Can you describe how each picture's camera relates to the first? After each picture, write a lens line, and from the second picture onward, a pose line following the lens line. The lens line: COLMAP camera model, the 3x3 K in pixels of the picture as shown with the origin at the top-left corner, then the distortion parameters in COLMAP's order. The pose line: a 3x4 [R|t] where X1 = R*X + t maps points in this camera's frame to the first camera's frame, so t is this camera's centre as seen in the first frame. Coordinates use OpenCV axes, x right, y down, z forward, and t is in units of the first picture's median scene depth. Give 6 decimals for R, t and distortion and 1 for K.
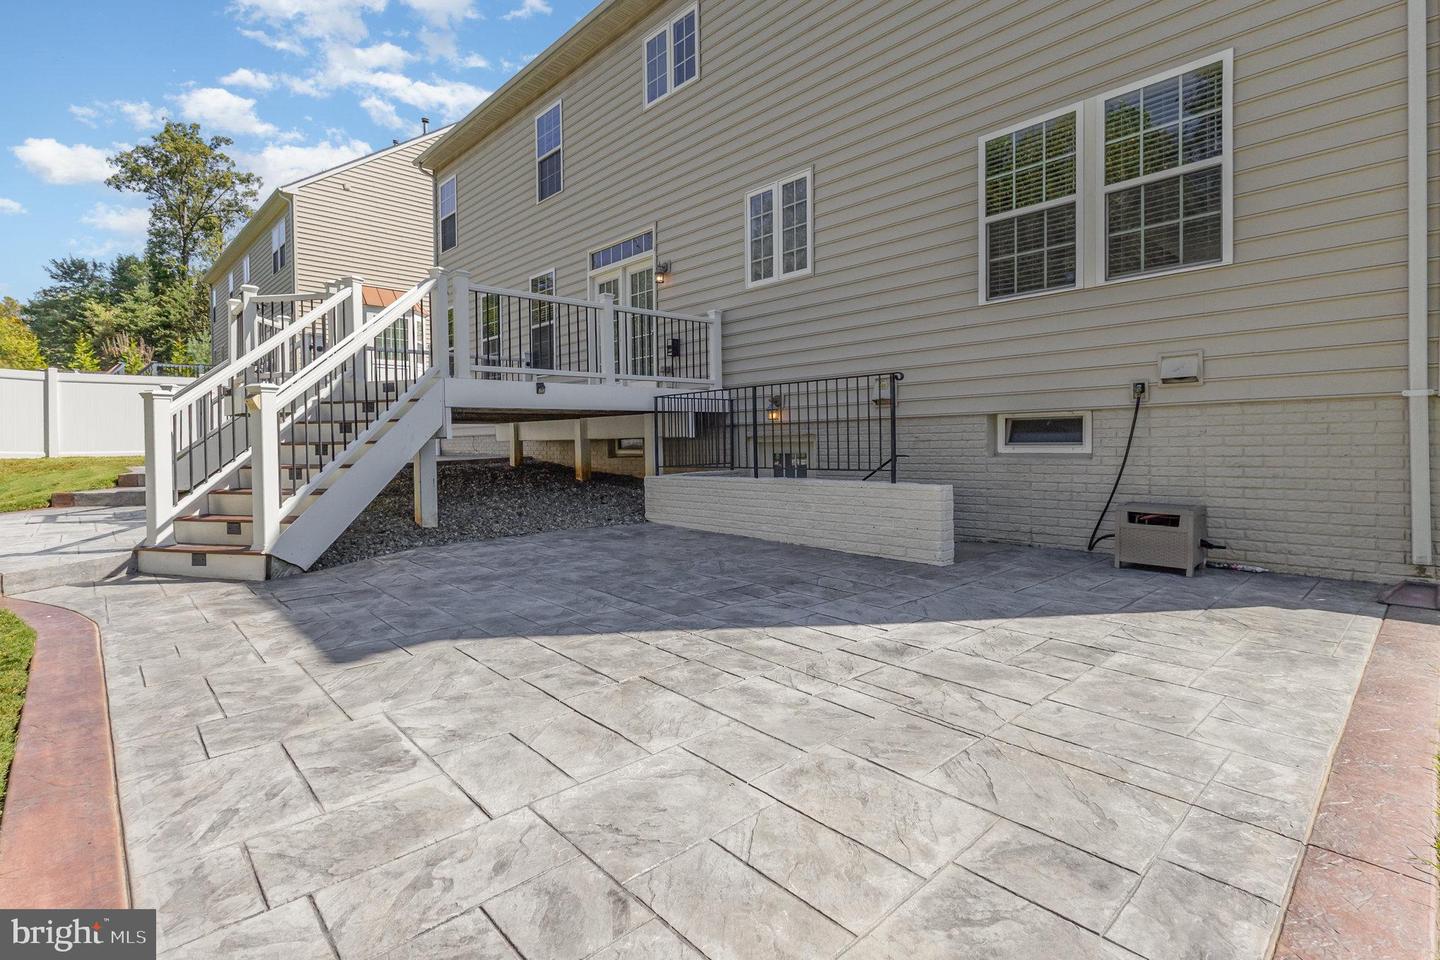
lens RADIAL K [[693.5, 0, 713.1], [0, 693.5, 442.6], [0, 0, 1]] dist [0.021475, 0.000146]
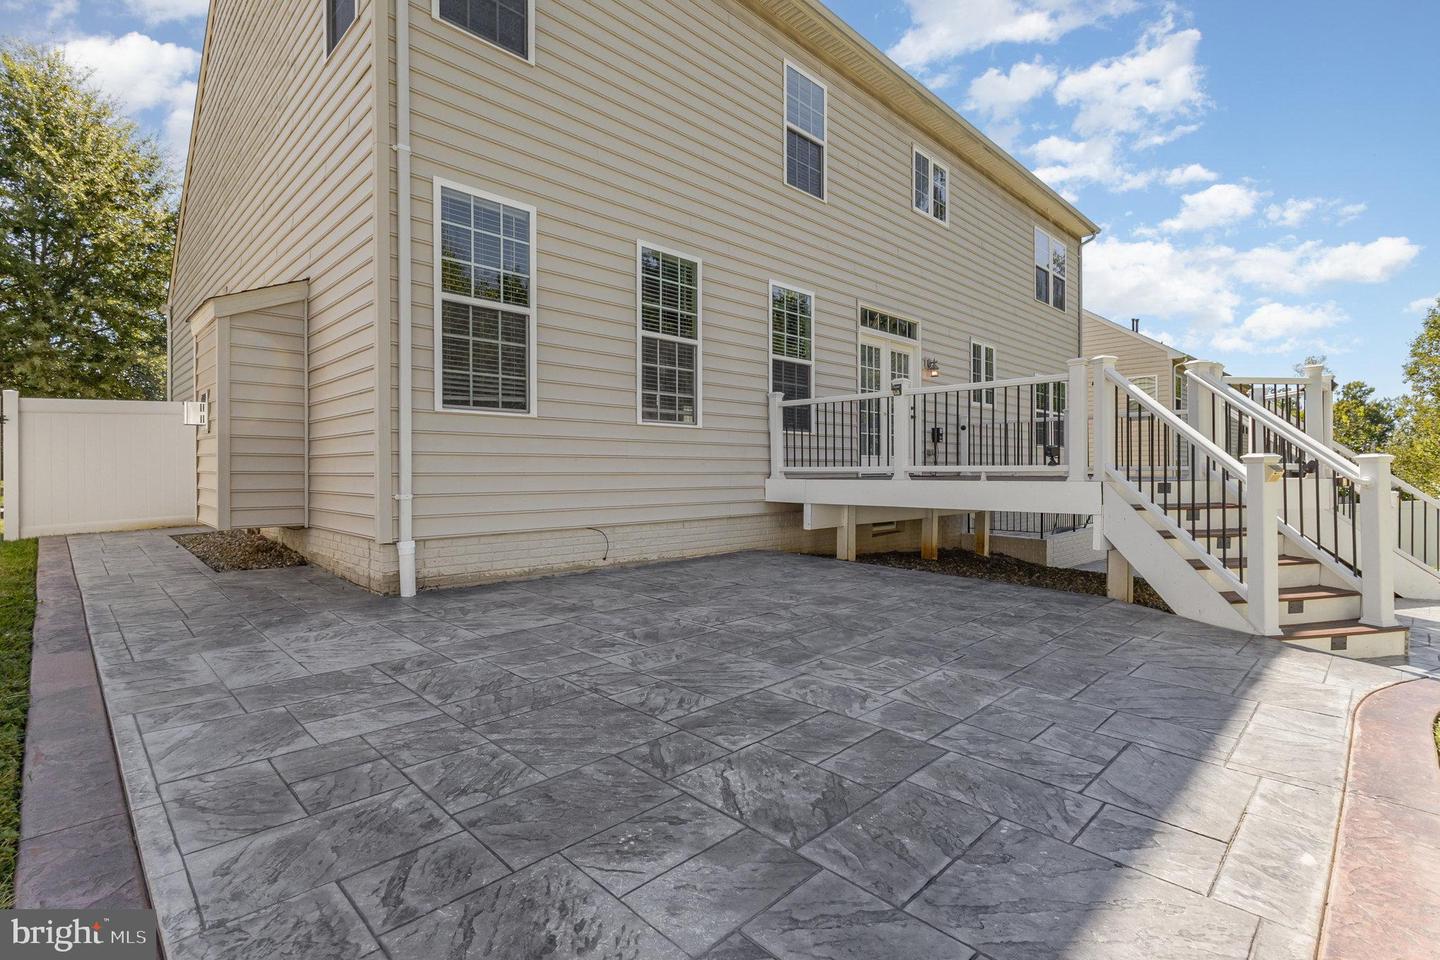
lens RADIAL K [[667.3, 0, 718.8], [0, 667.3, 465.4], [0, 0, 1]] dist [0.017491, 0.000279]
pose [[-0.025749, 0.020851, 0.999451, -1.341021], [0.000735, 0.999783, -0.020839, -0.069823], [-0.999668, 0.000198, -0.025759, 1.588286]]
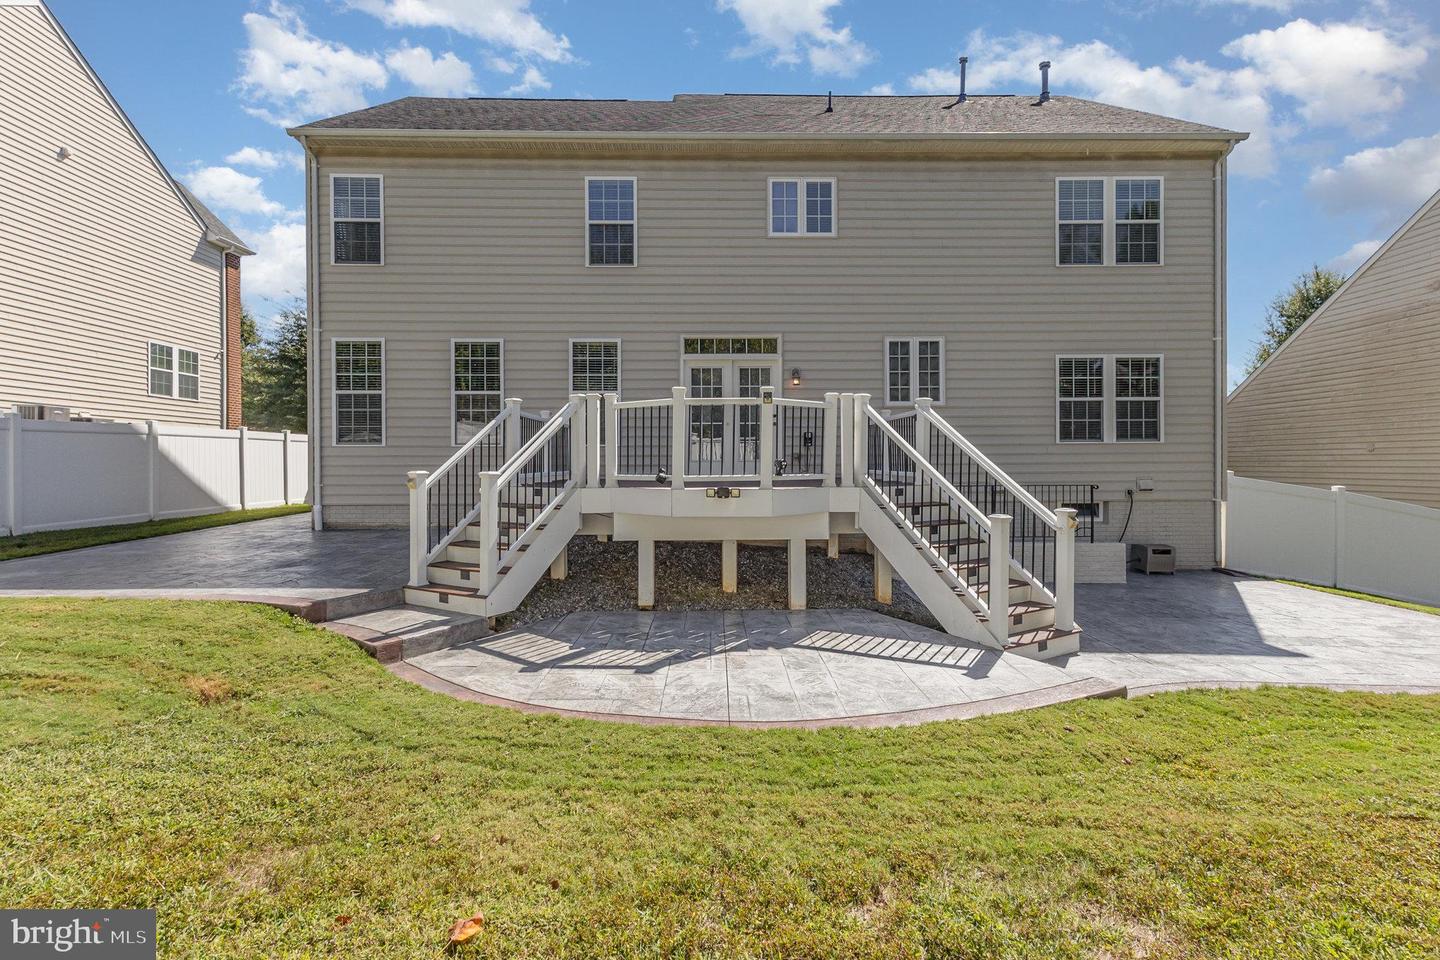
lens RADIAL K [[667.3, 0, 718.8], [0, 667.3, 465.4], [0, 0, 1]] dist [0.017491, 0.000279]
pose [[0.666709, 0.012225, 0.745218, -1.200504], [-0.006432, 0.999923, -0.010649, -0.085571], [-0.745290, 0.002307, 0.666736, 0.359939]]
